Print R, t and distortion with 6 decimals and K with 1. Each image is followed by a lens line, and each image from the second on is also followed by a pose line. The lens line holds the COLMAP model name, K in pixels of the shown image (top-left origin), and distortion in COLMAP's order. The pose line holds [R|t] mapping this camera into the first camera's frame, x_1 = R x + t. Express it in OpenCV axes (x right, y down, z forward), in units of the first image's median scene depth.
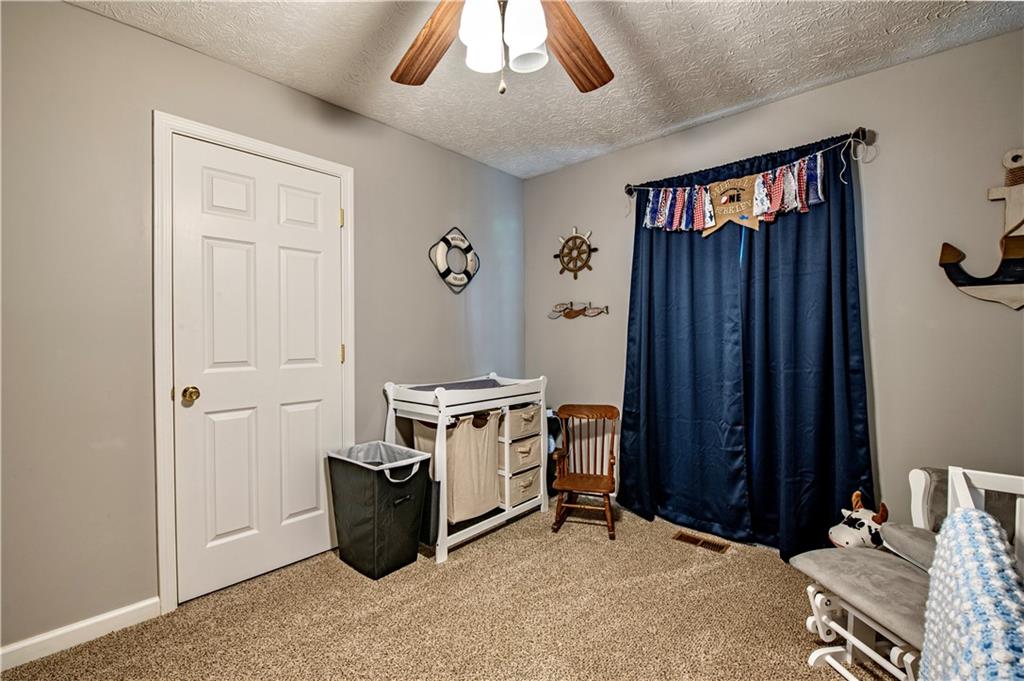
lens RADIAL K [[444.2, 0, 502.9], [0, 444.2, 338.6], [0, 0, 1]] dist [-0.005072, -0.008060]
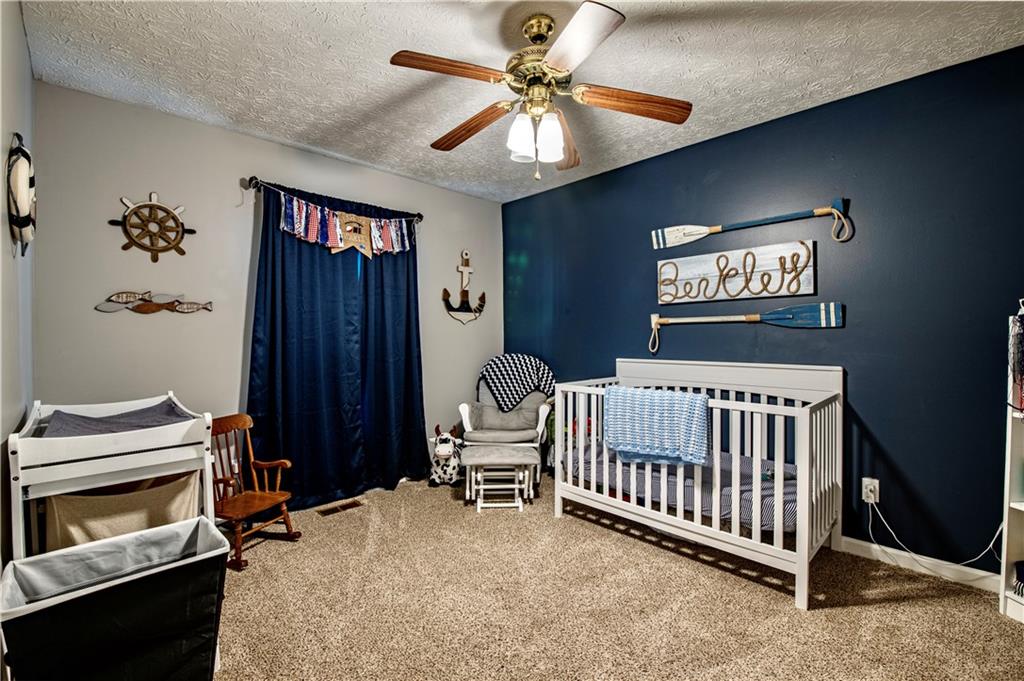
lens RADIAL K [[444.2, 0, 507.8], [0, 444.2, 337.4], [0, 0, 1]] dist [-0.005072, -0.008060]
pose [[0.063015, -0.002885, 0.998008, -0.688497], [0.007844, 0.999966, 0.002395, -0.002986], [-0.997982, 0.007678, 0.063036, 0.443228]]
